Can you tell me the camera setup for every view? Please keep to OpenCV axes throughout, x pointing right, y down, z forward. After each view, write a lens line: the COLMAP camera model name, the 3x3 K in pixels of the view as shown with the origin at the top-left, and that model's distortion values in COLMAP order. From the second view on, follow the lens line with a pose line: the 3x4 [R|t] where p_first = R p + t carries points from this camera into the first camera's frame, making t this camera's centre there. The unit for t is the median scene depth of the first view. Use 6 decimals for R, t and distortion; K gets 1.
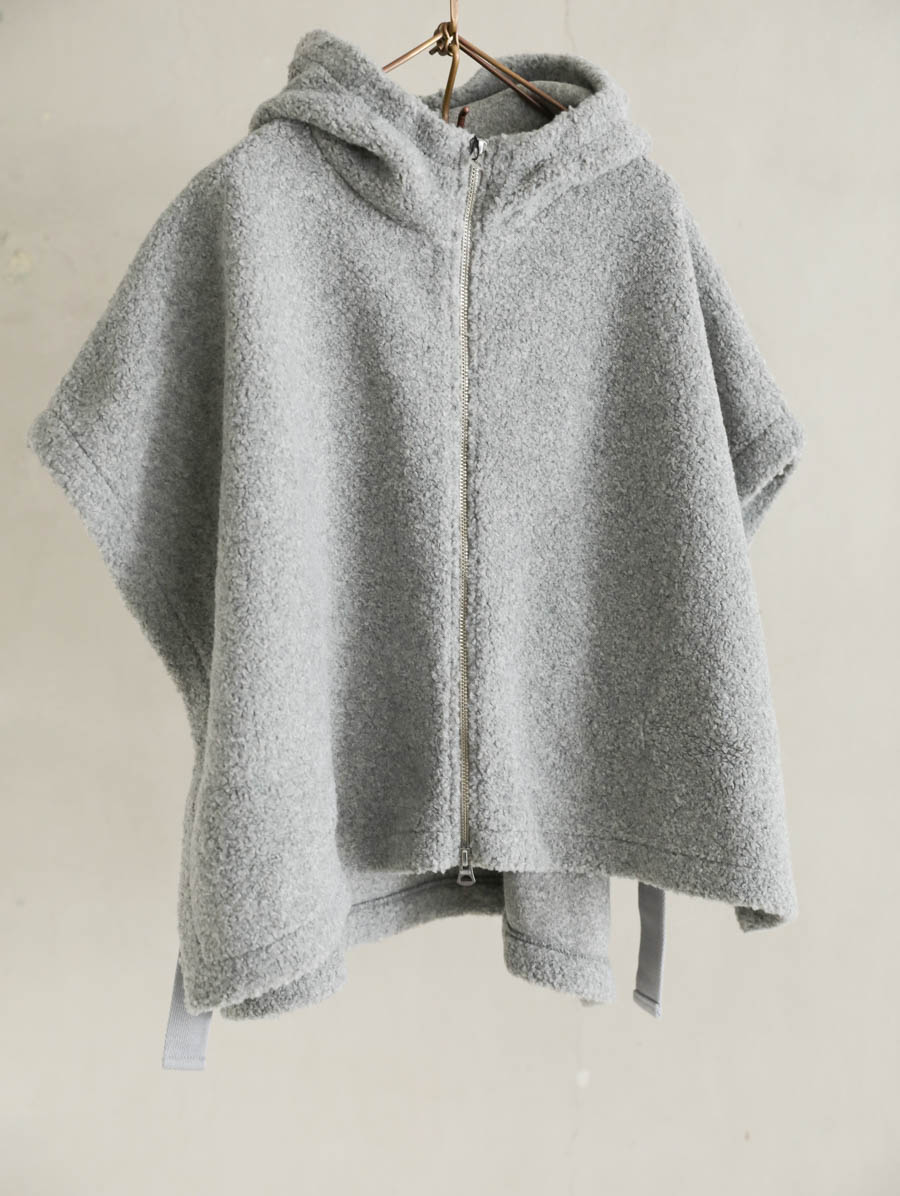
lens RADIAL K [[1759.4, 0, 449.9], [0, 1759.4, 602.8], [0, 0, 1]] dist [0.014693, 0.130852]
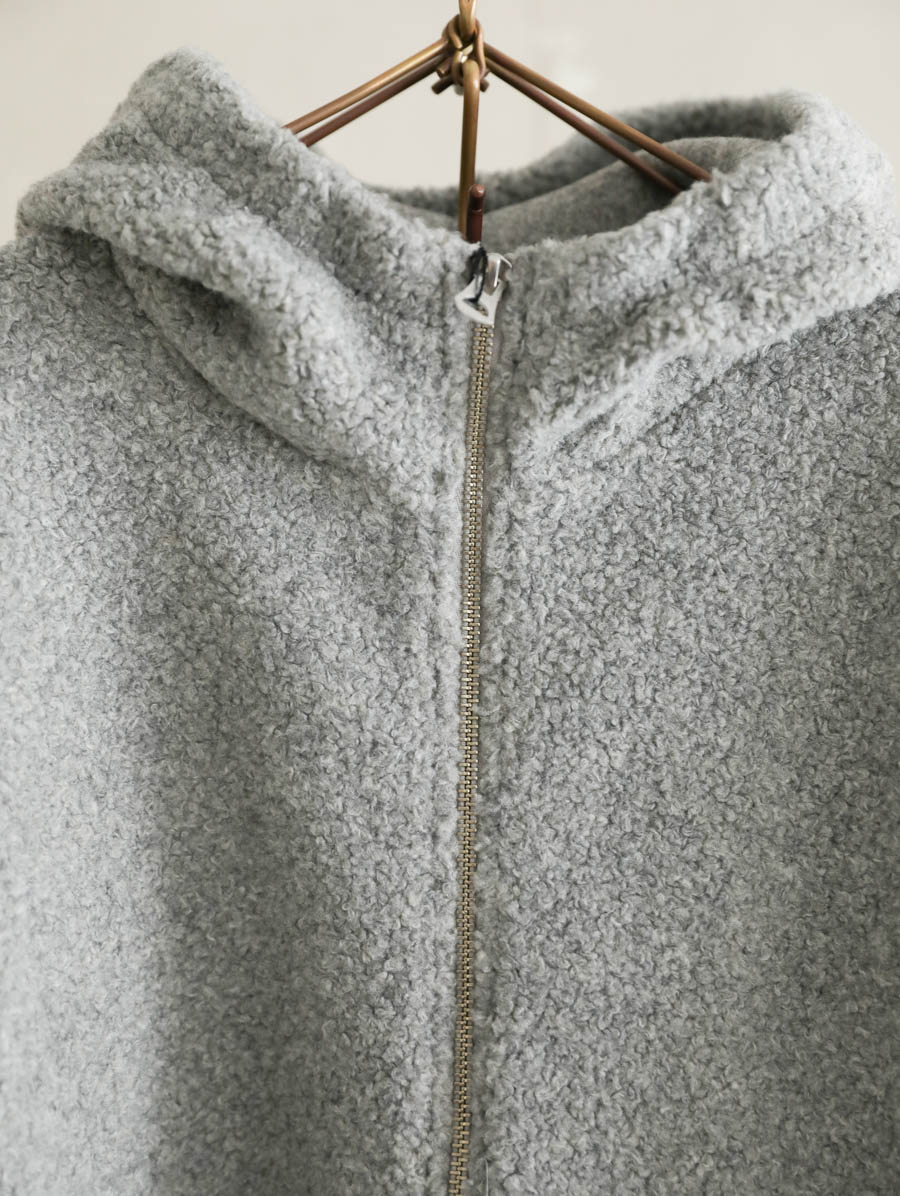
lens RADIAL K [[1641.0, 0, 447.9], [0, 1641.0, 558.6], [0, 0, 1]] dist [-0.003675, 0.154766]
pose [[0.966074, 0.001032, -0.258264, 0.105802], [-0.036276, 0.990621, -0.131735, -0.137458], [0.255706, 0.136634, 0.957051, 0.622782]]
